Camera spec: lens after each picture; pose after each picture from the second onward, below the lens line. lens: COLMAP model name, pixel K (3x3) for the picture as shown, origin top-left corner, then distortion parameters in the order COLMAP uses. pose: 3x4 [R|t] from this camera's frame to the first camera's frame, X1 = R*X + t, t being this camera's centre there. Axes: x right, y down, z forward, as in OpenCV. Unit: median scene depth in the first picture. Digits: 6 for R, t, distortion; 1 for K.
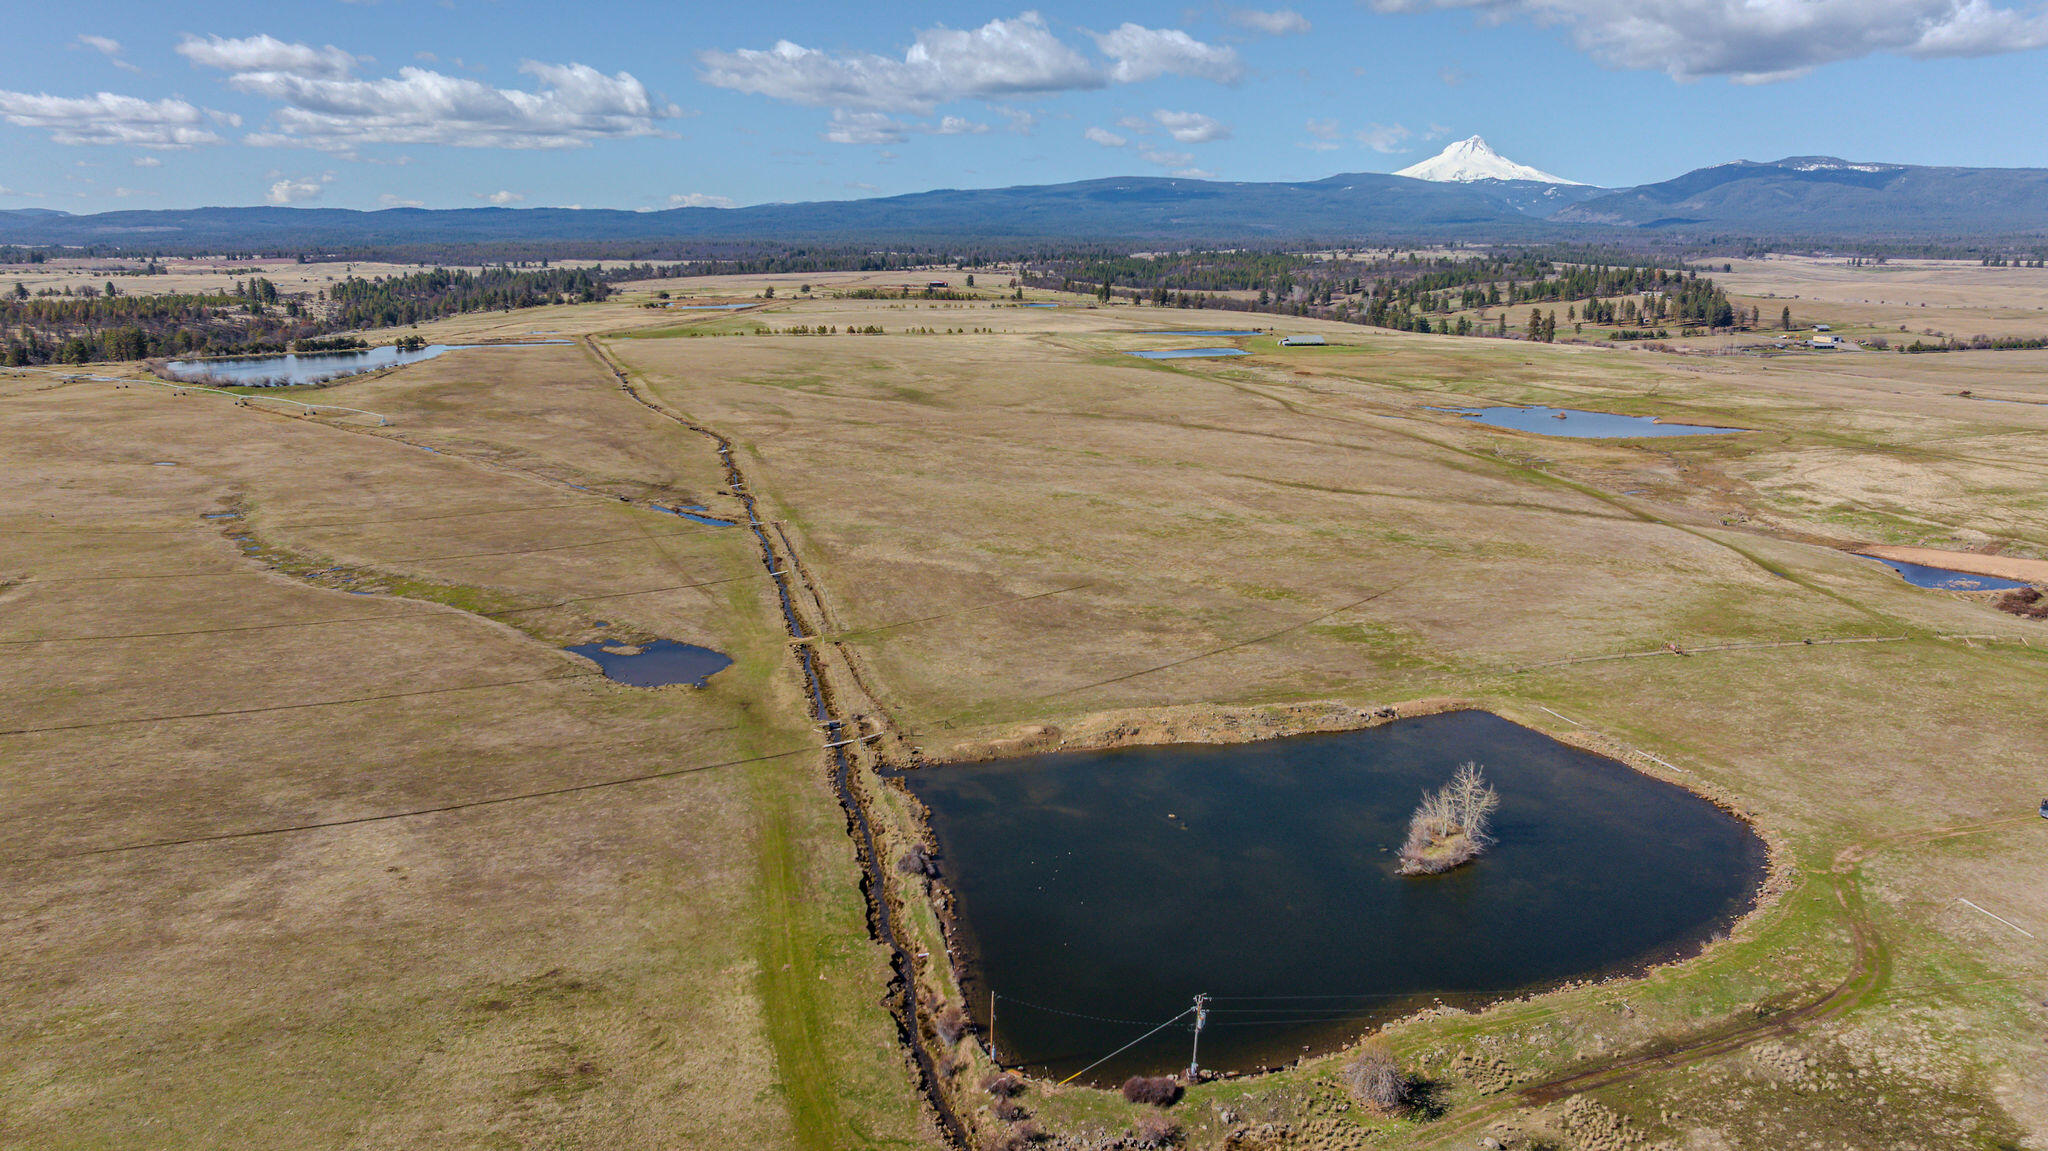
lens RADIAL K [[1457.5, 0, 1025.8], [0, 1457.5, 567.7], [0, 0, 1]] dist [-0.028491, 0.035329]
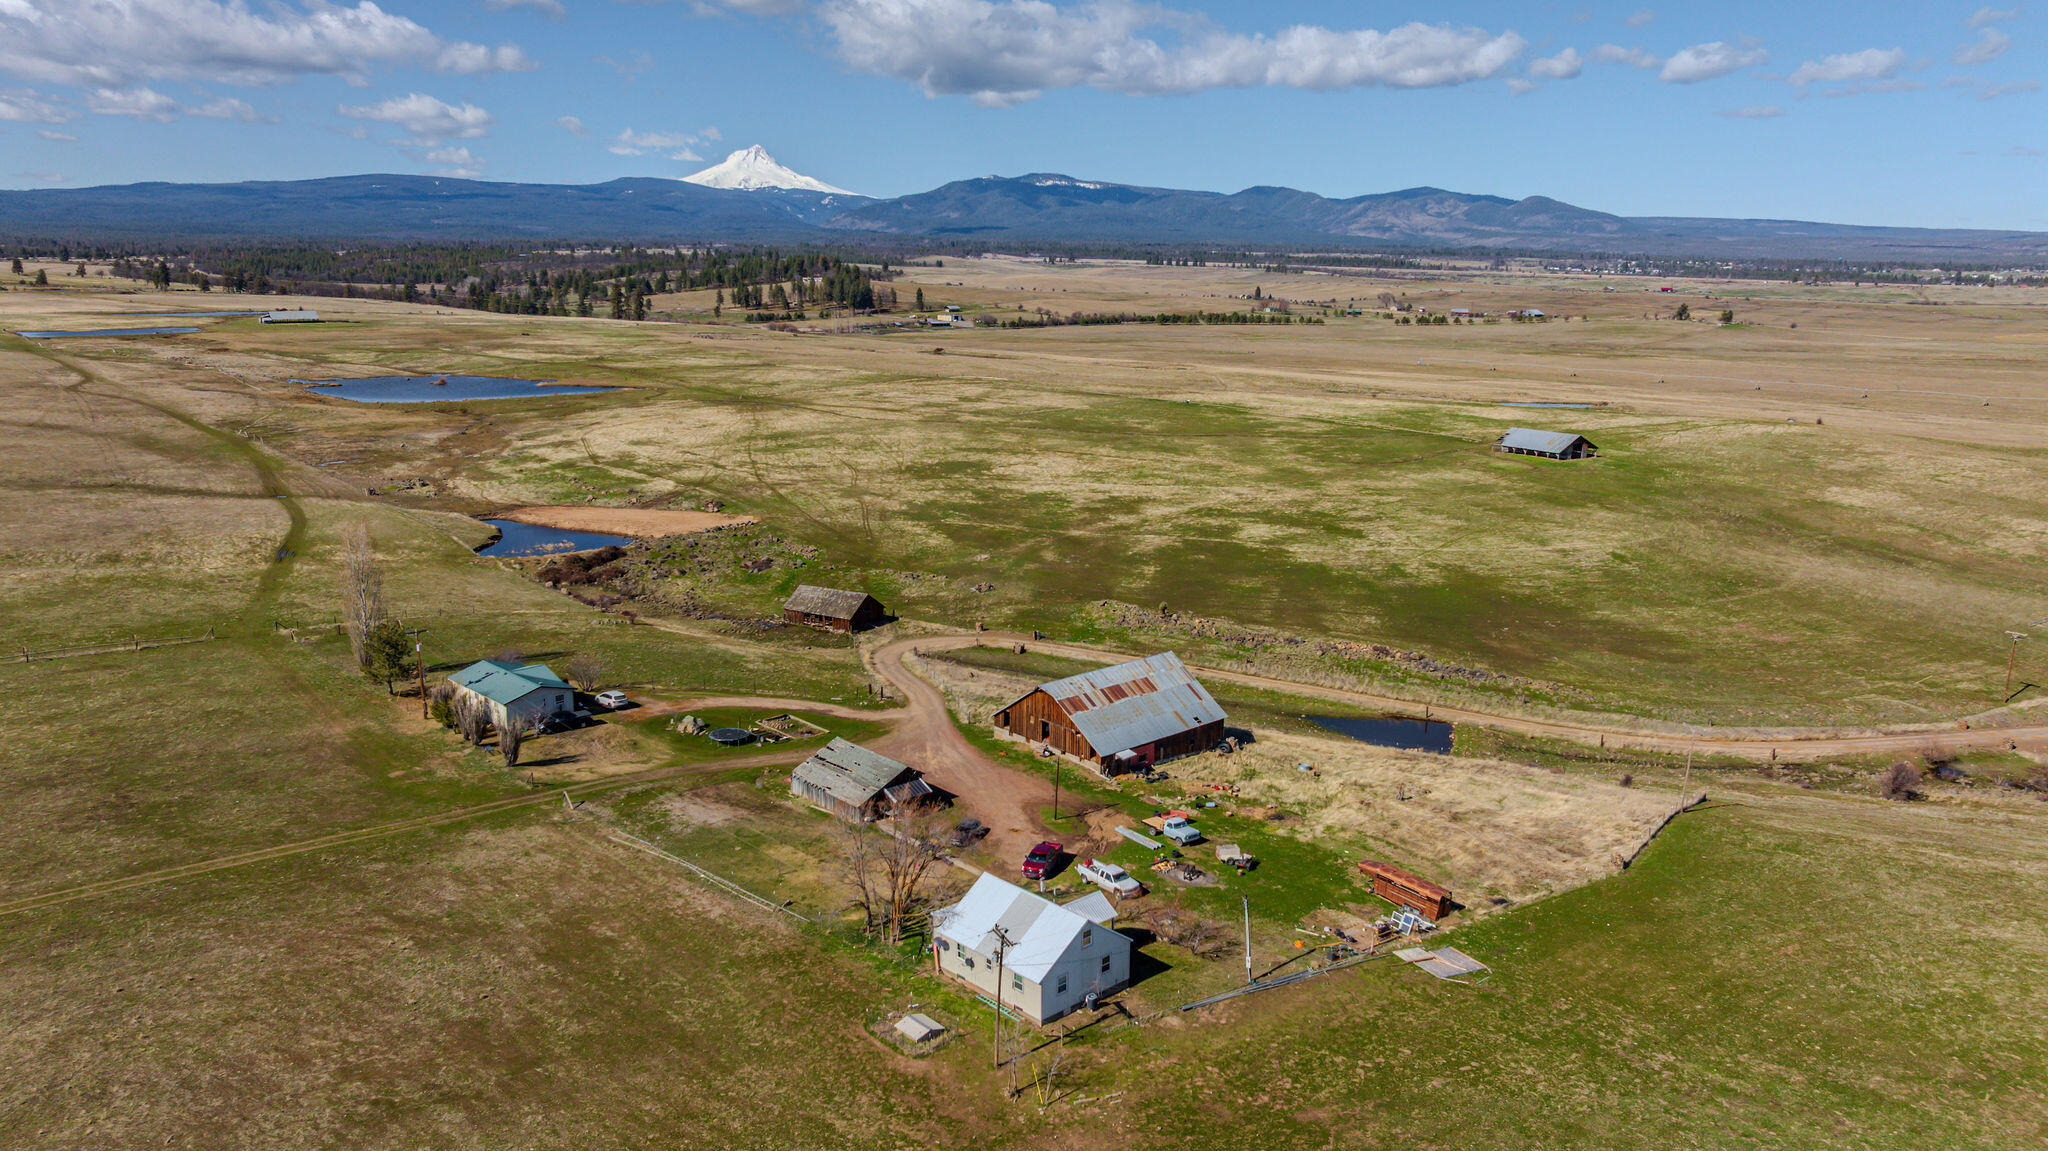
lens RADIAL K [[1457.5, 0, 1036.4], [0, 1457.5, 574.4], [0, 0, 1]] dist [-0.028491, 0.035329]
pose [[0.893568, -0.088483, 0.440121, 0.111214], [0.089075, 0.995837, 0.019360, 0.006821], [-0.440002, 0.021904, 0.897730, 0.041338]]
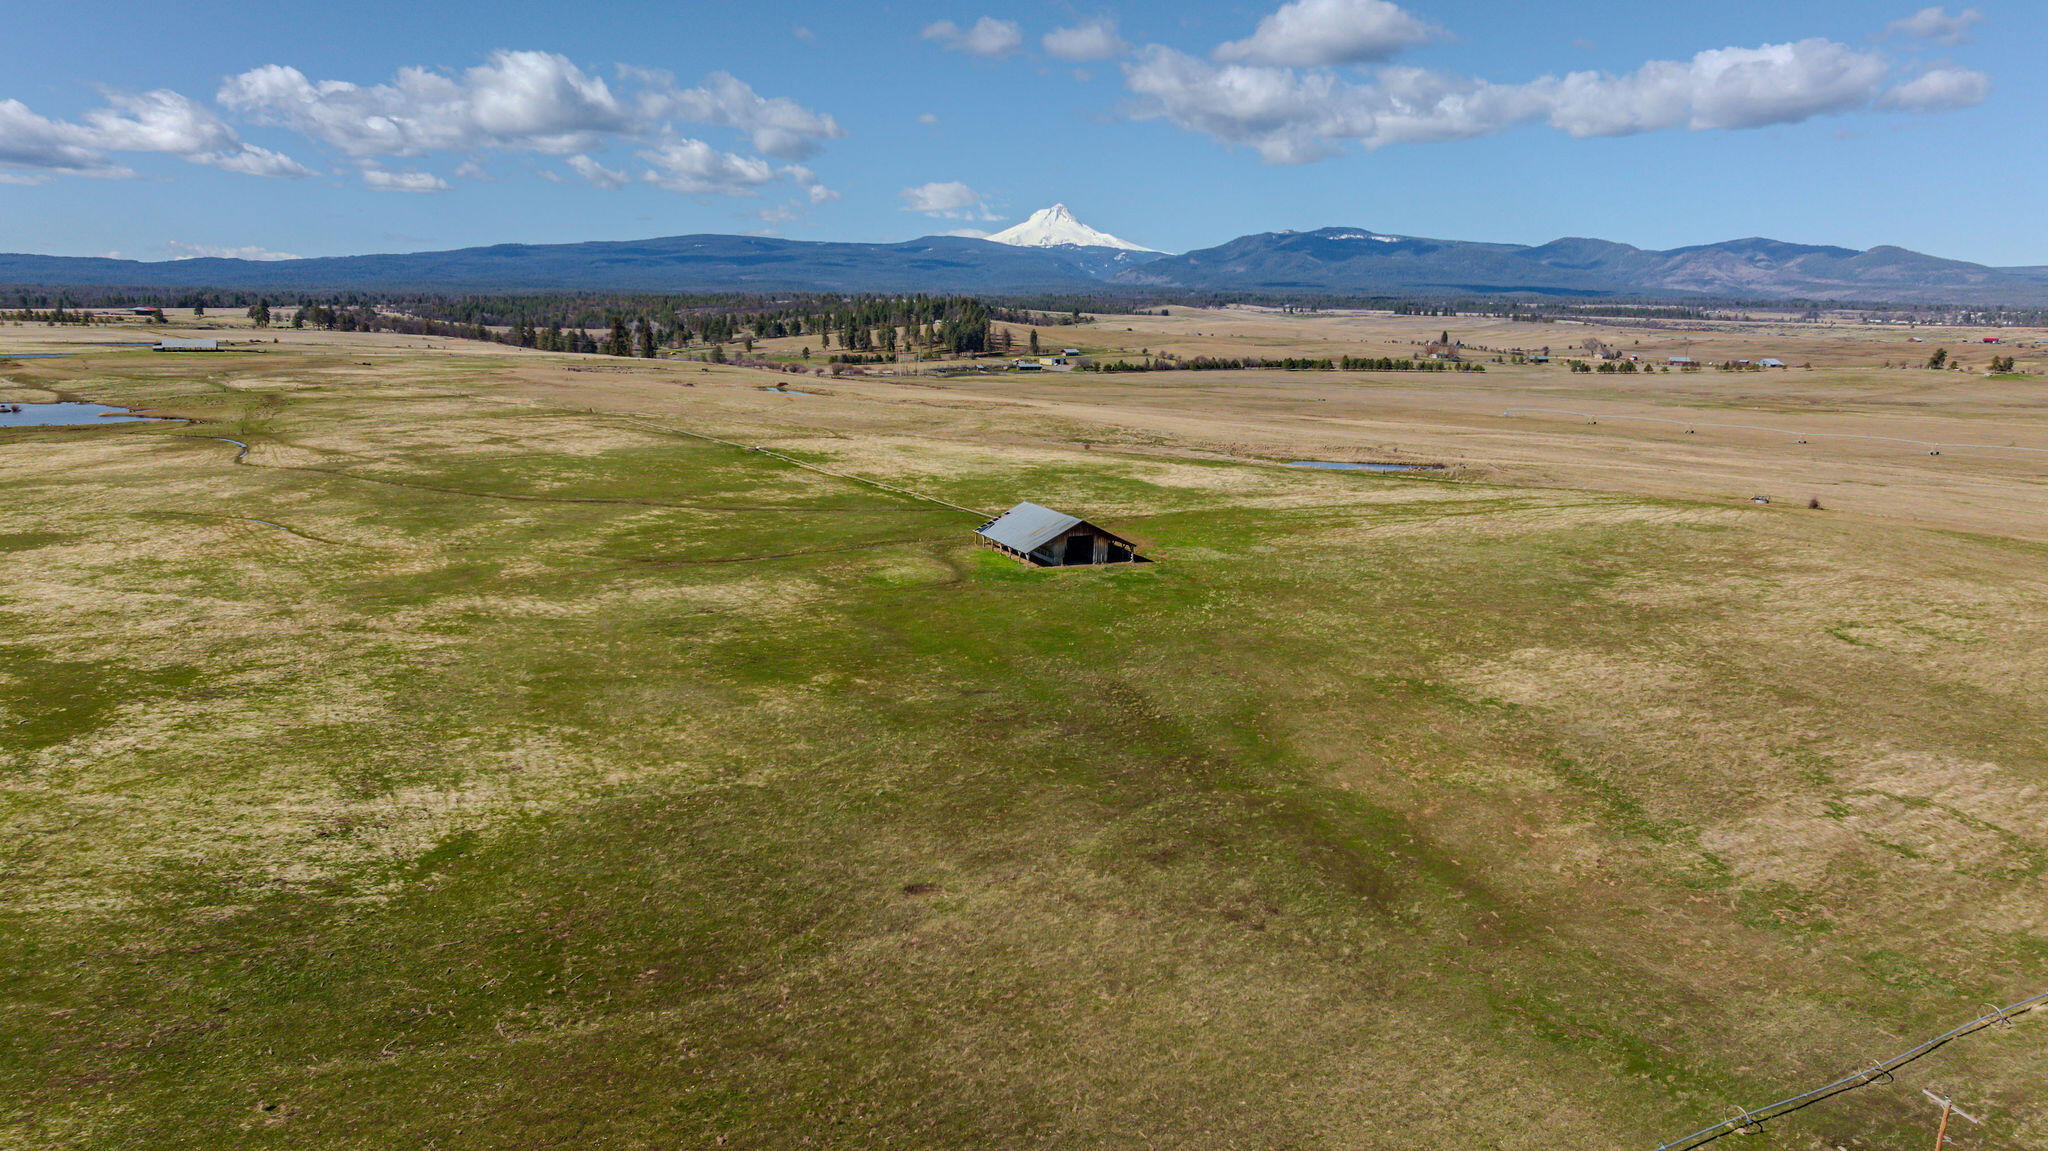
lens RADIAL K [[1457.5, 0, 1035.9], [0, 1457.5, 556.1], [0, 0, 1]] dist [-0.028491, 0.035329]
pose [[0.966876, -0.034540, 0.252898, 0.243779], [0.047233, 0.997901, -0.044291, 0.005300], [-0.250837, 0.054769, 0.966479, 0.089597]]
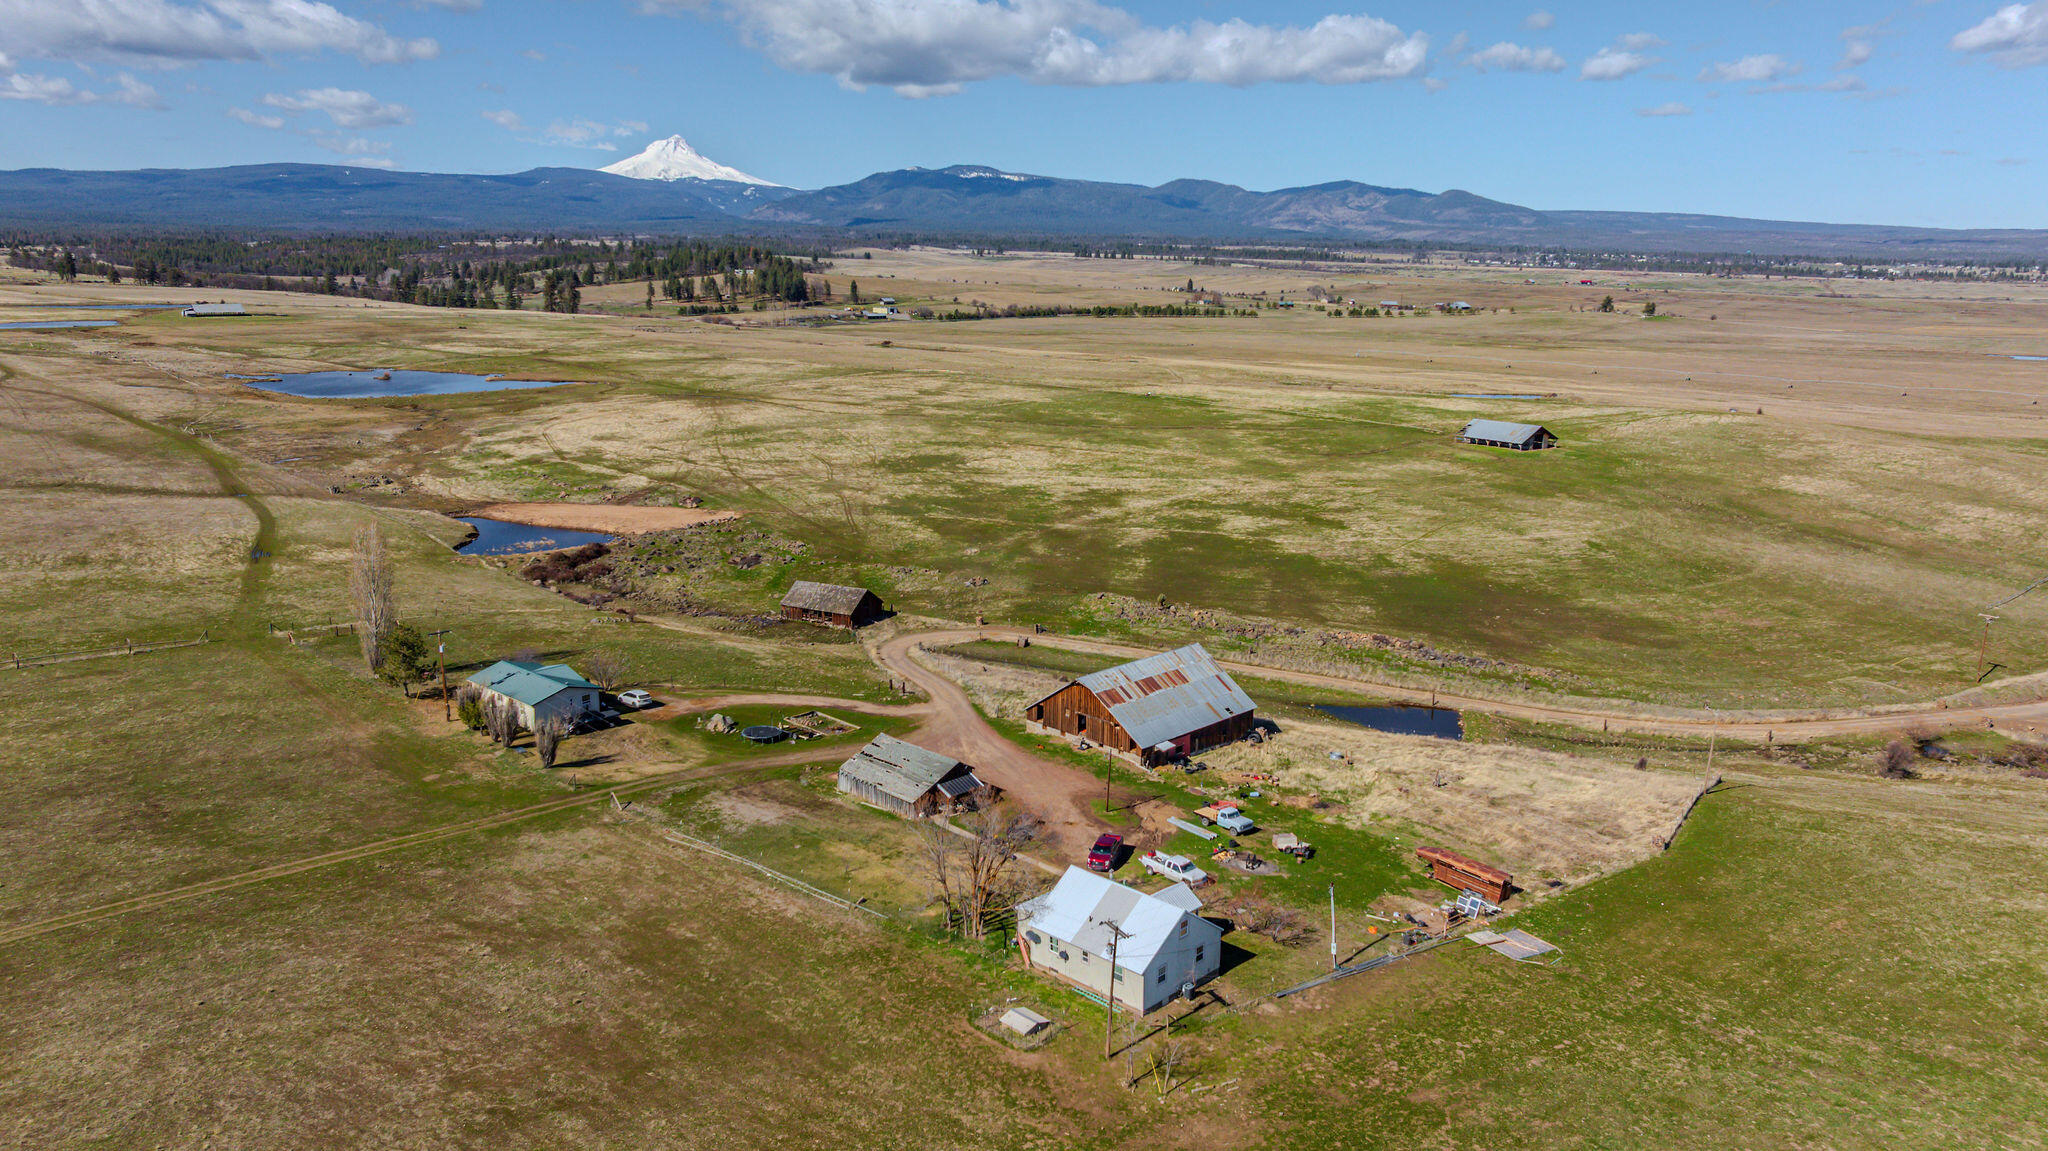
lens RADIAL K [[1457.5, 0, 1037.9], [0, 1457.5, 570.8], [0, 0, 1]] dist [-0.028491, 0.035329]
pose [[0.868915, -0.098036, 0.485156, 0.105156], [0.097209, 0.994899, 0.026939, 0.006079], [-0.485323, 0.023754, 0.874012, 0.044108]]
